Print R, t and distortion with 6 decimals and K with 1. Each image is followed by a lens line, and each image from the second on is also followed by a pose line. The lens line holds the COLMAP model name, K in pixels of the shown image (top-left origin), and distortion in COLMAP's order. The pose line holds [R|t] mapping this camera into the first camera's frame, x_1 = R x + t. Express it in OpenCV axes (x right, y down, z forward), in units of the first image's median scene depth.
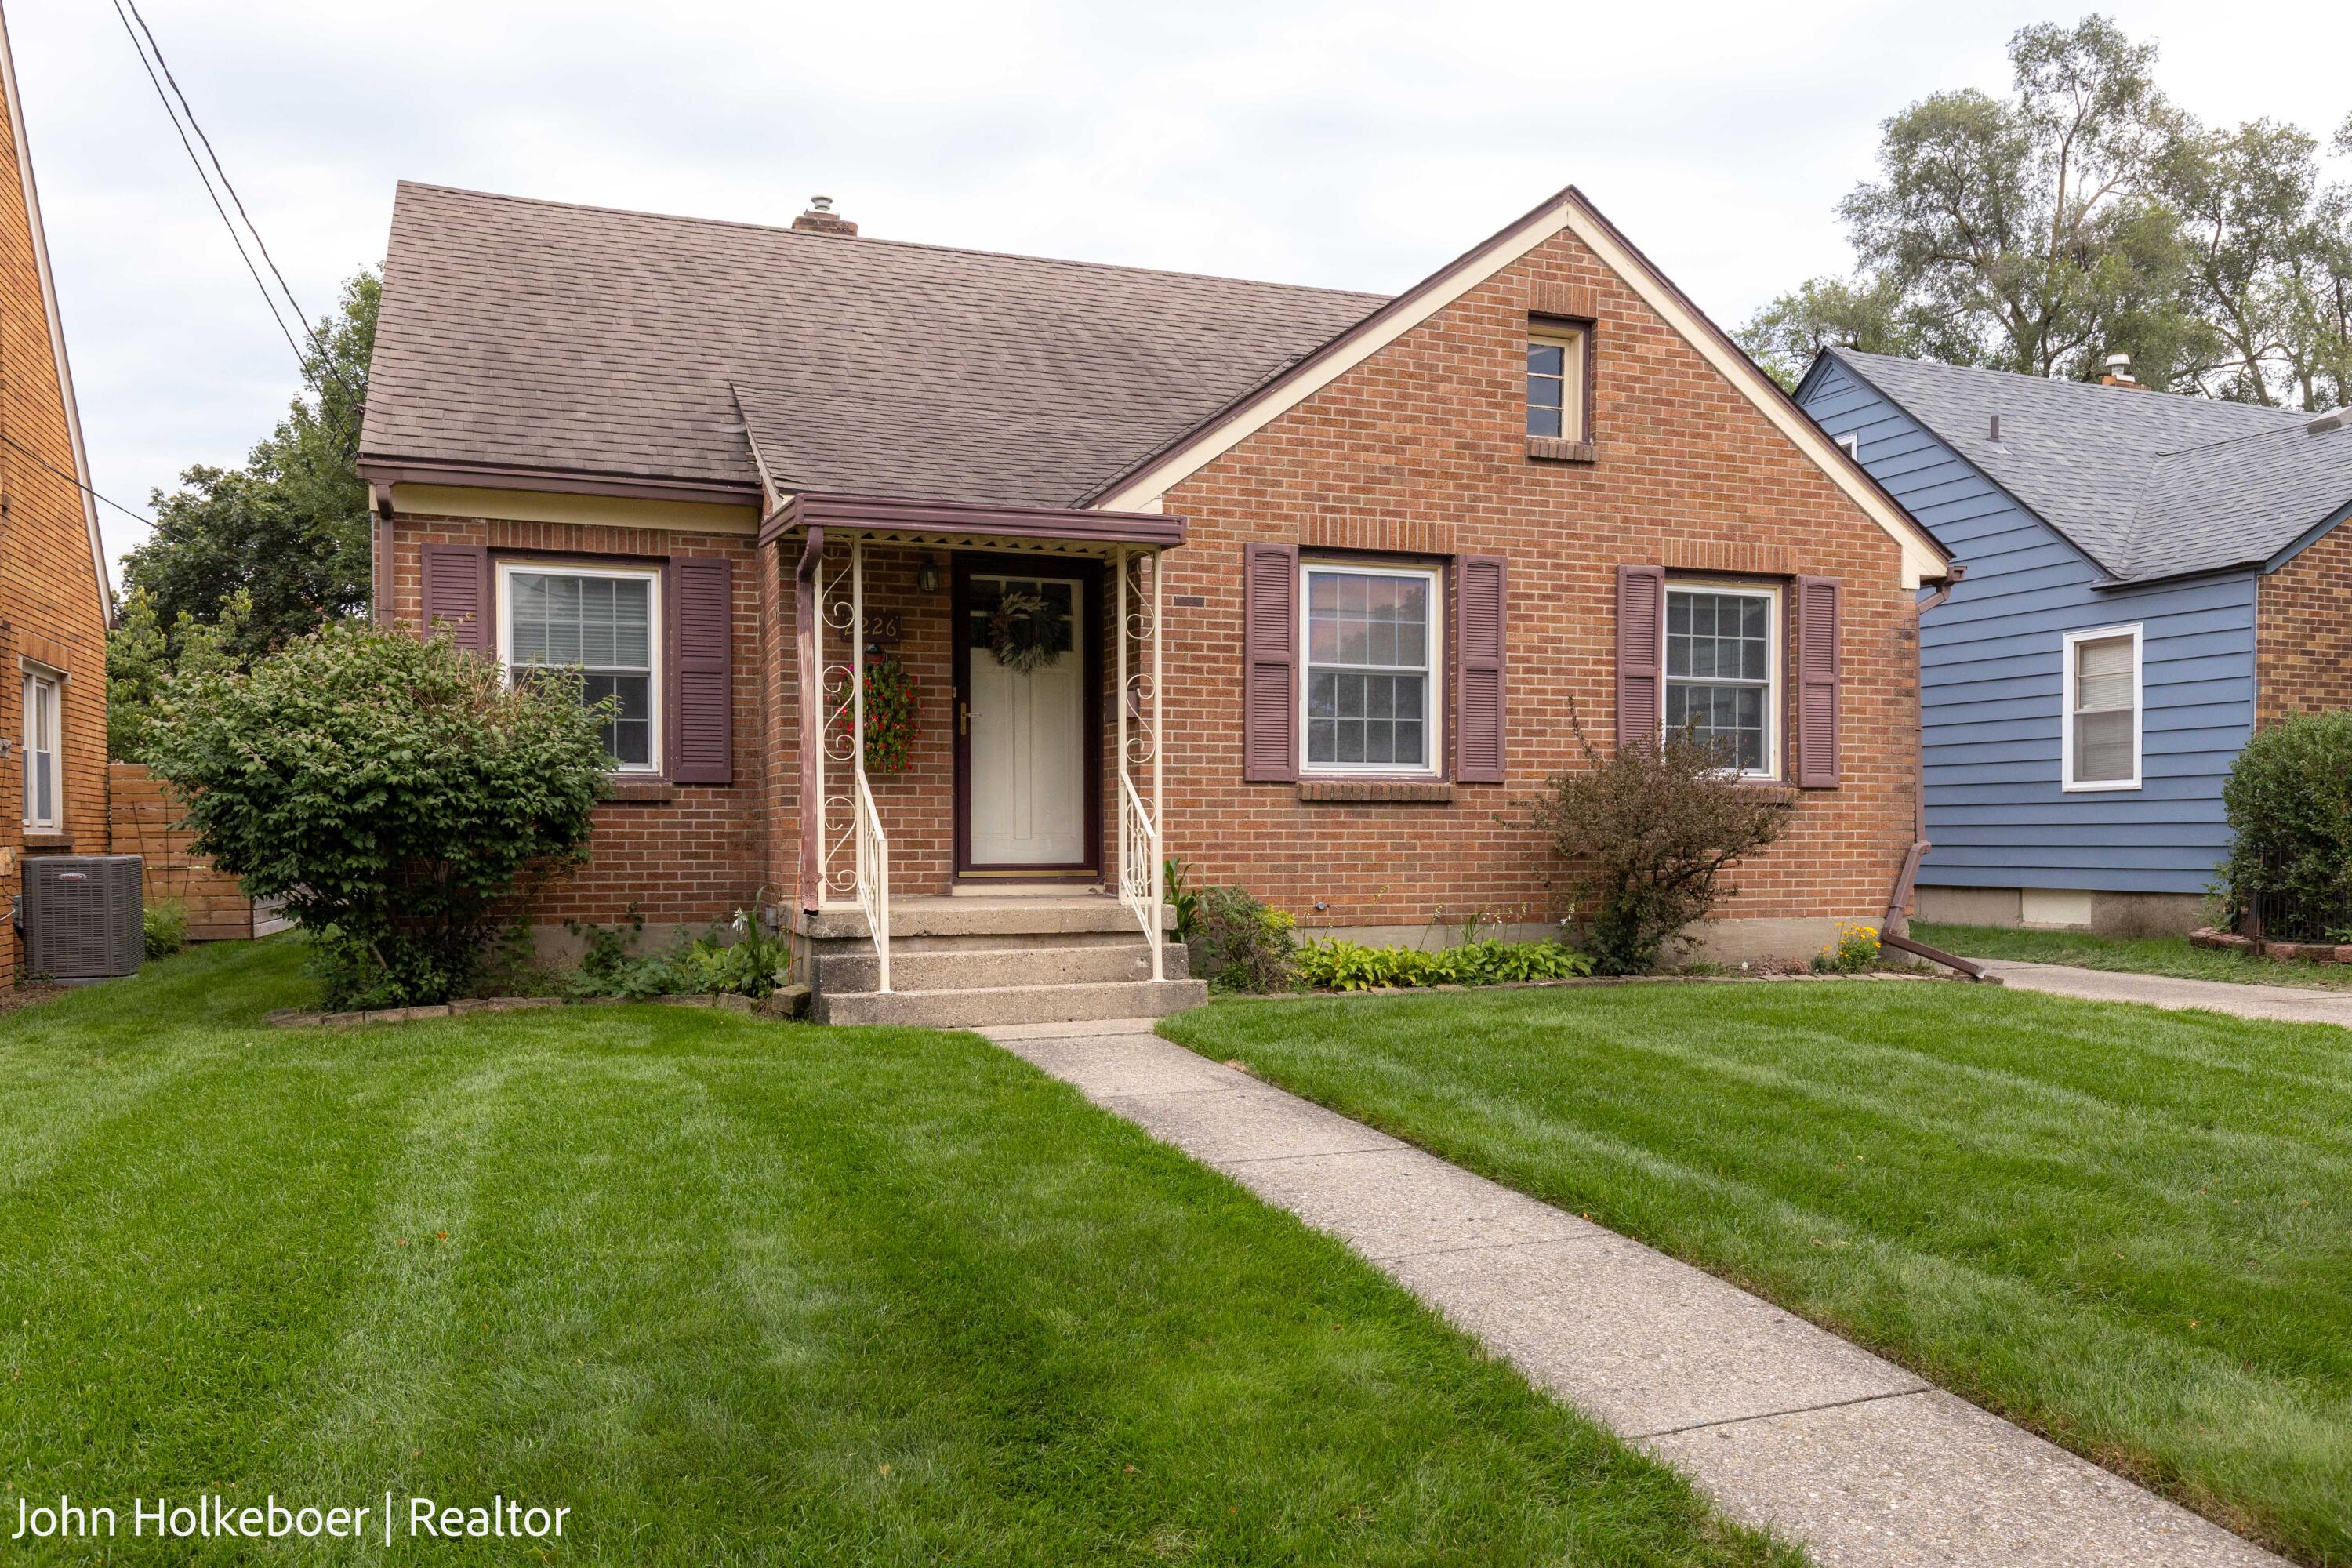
lens RADIAL K [[1638.1, 0, 1182.9], [0, 1638.1, 862.3], [0, 0, 1]] dist [0.001323, 0.001785]
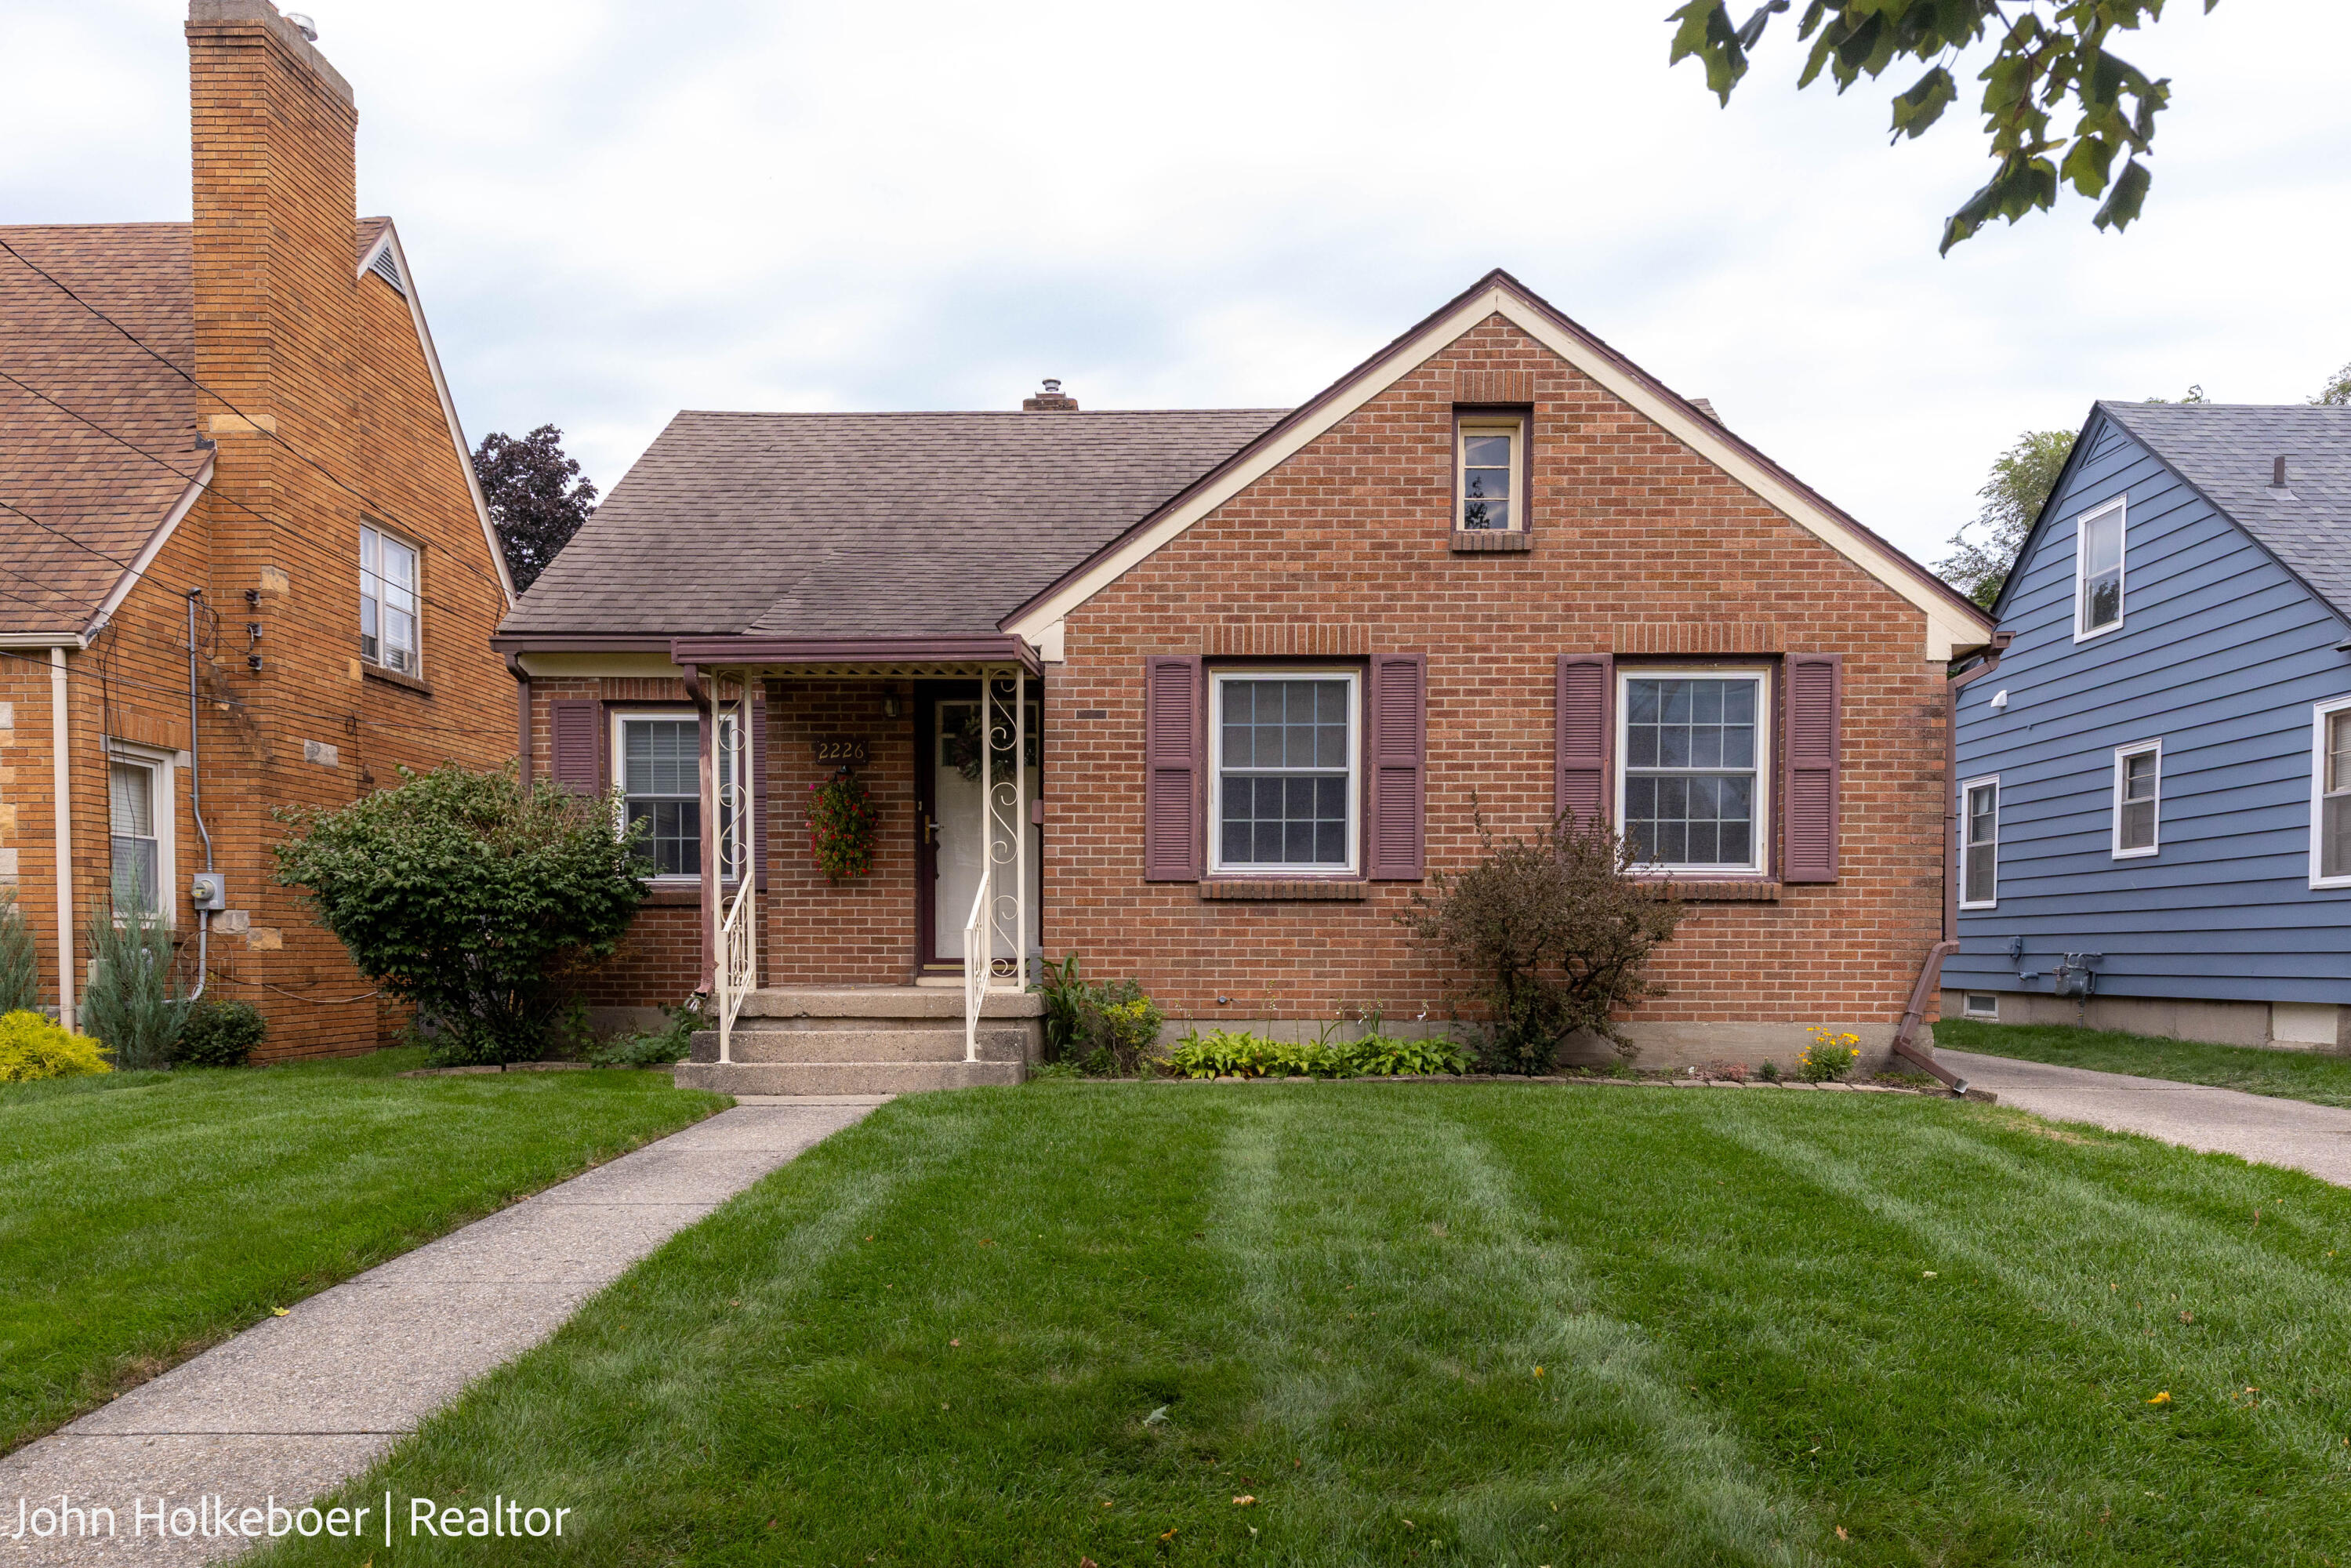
lens RADIAL K [[1485.3, 0, 1182.9], [0, 1485.3, 998.0], [0, 0, 1]] dist [0.003769, -0.004092]
pose [[0.937749, 0.013976, -0.347031, 0.374028], [-0.009178, 0.999838, 0.015466, 0.010755], [0.347191, -0.011318, 0.937726, 0.095878]]
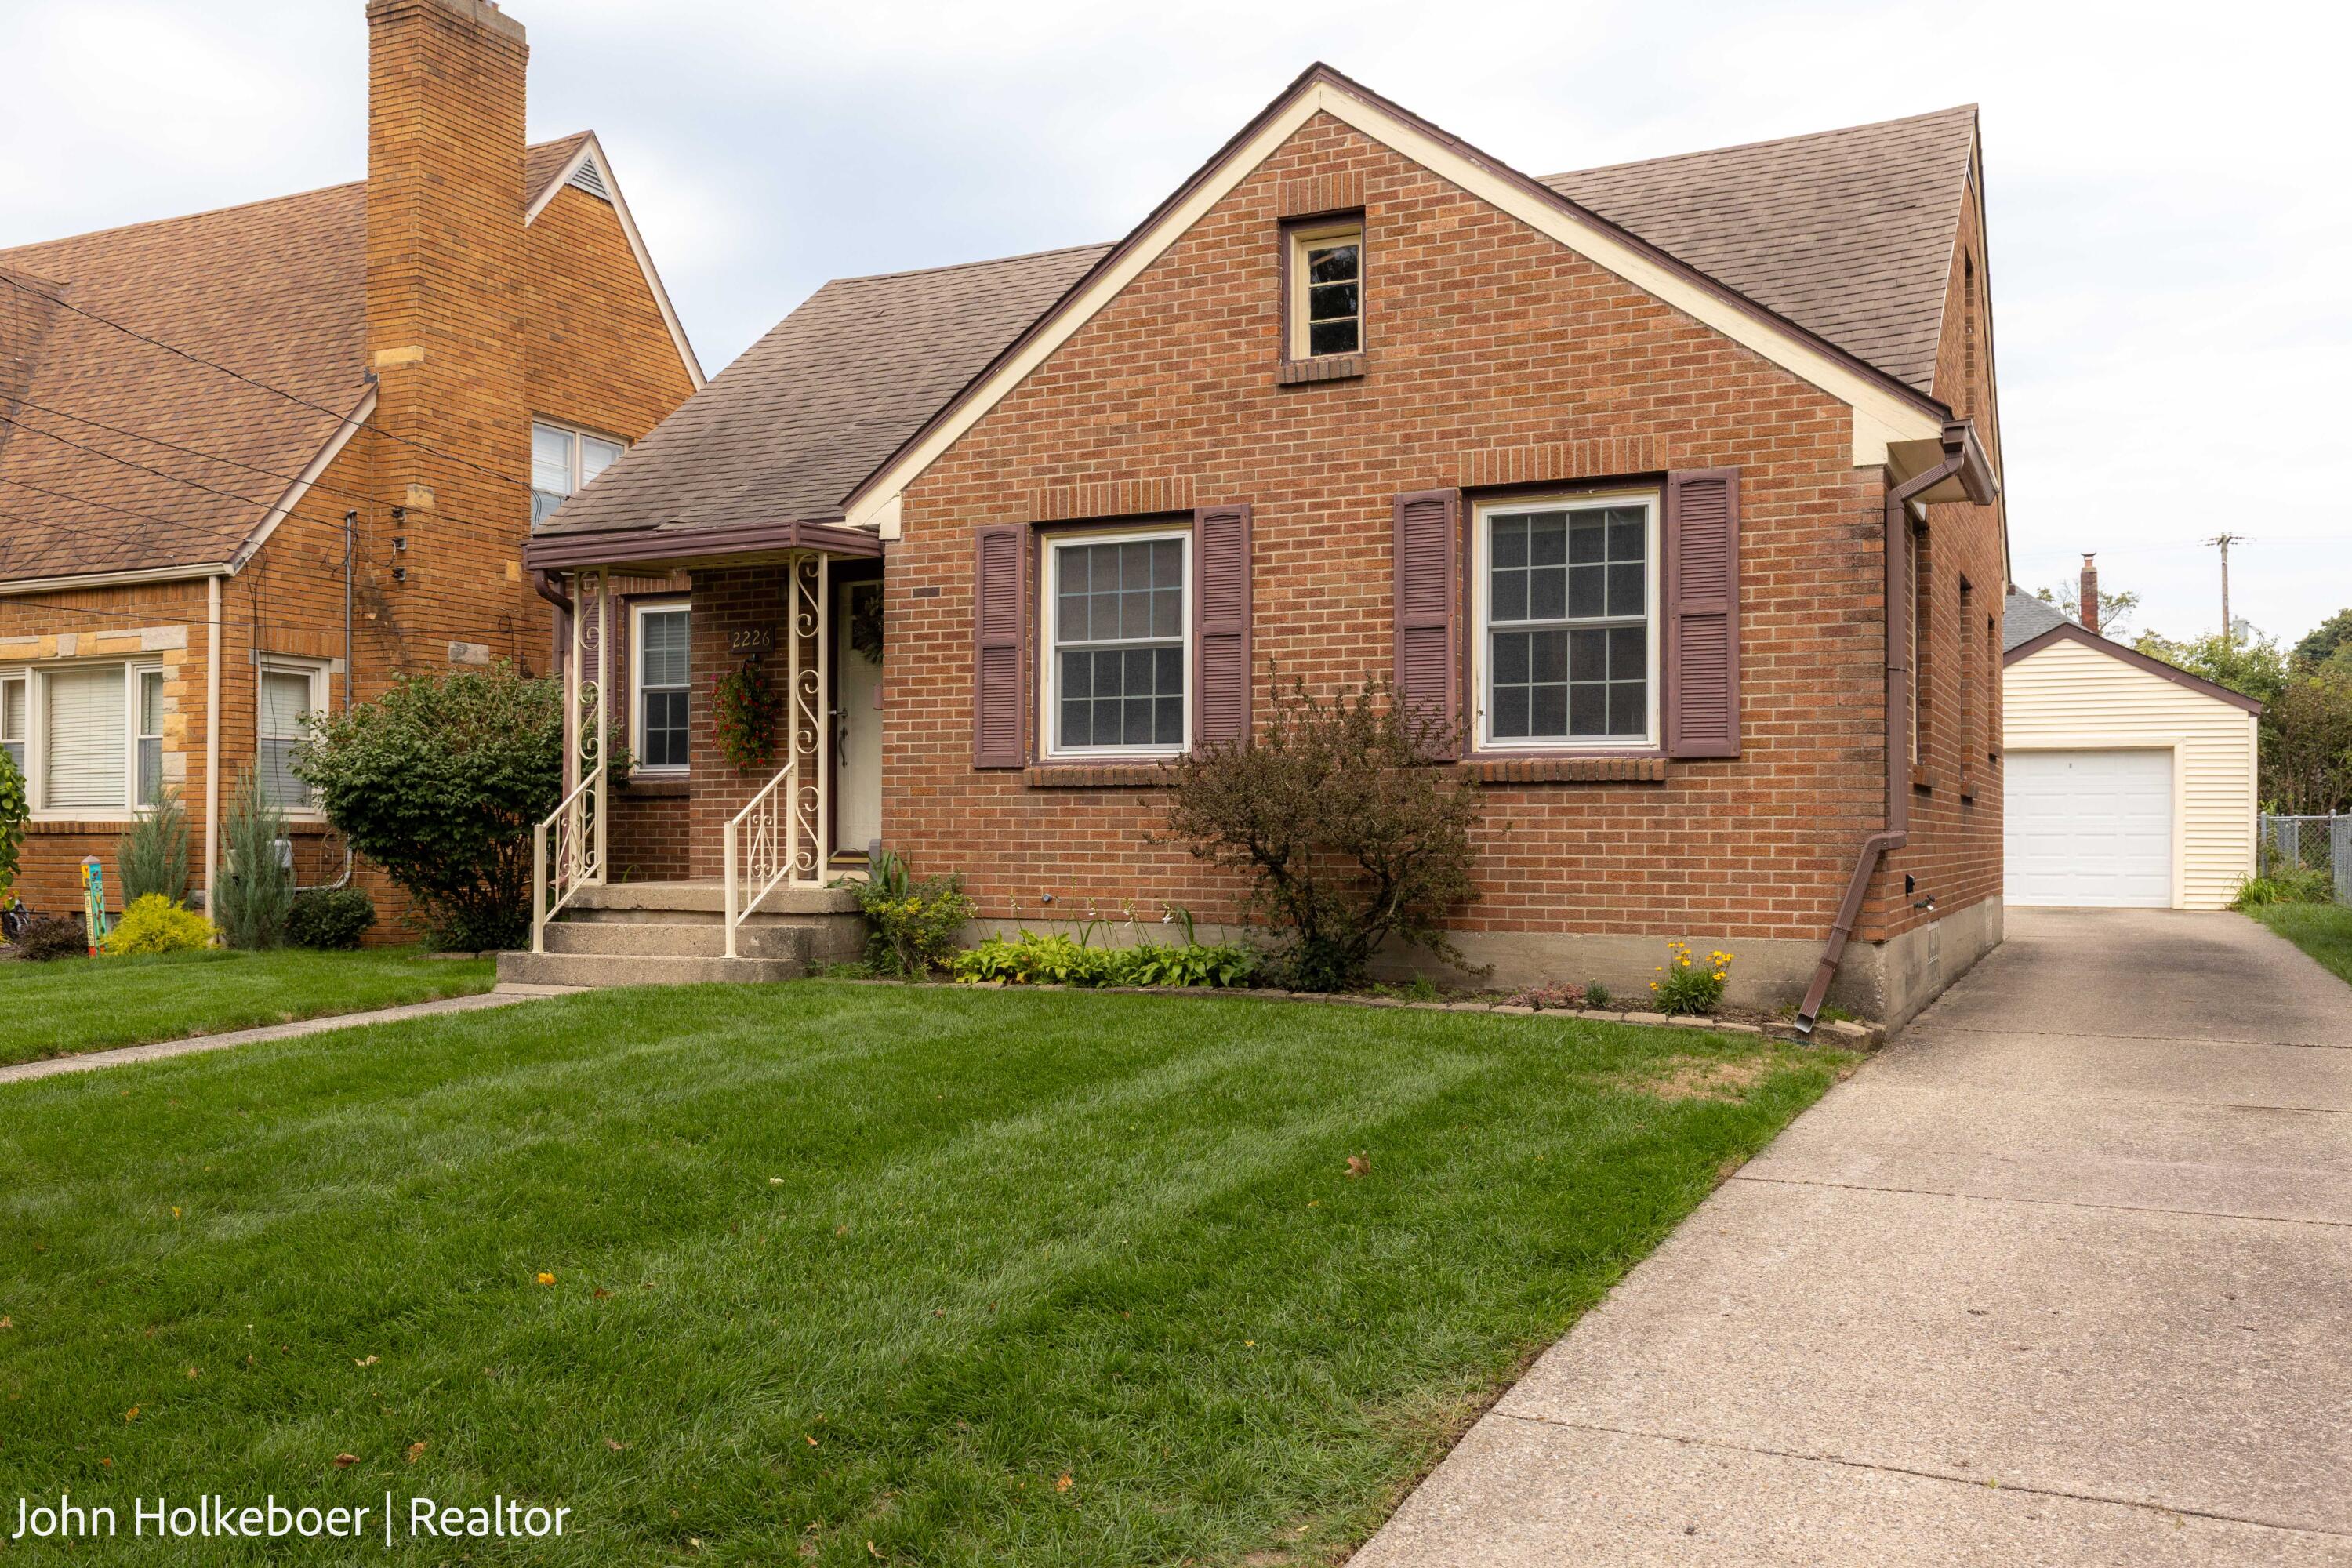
lens RADIAL K [[1899.0, 0, 1176.0], [0, 1899.0, 784.0], [0, 0, 1]] dist [0.005379, 0.004317]
pose [[0.716228, -0.015825, -0.697687, 0.867984], [-0.014010, 0.999215, -0.037047, 0.000584], [0.697725, 0.036308, 0.715445, 0.252916]]
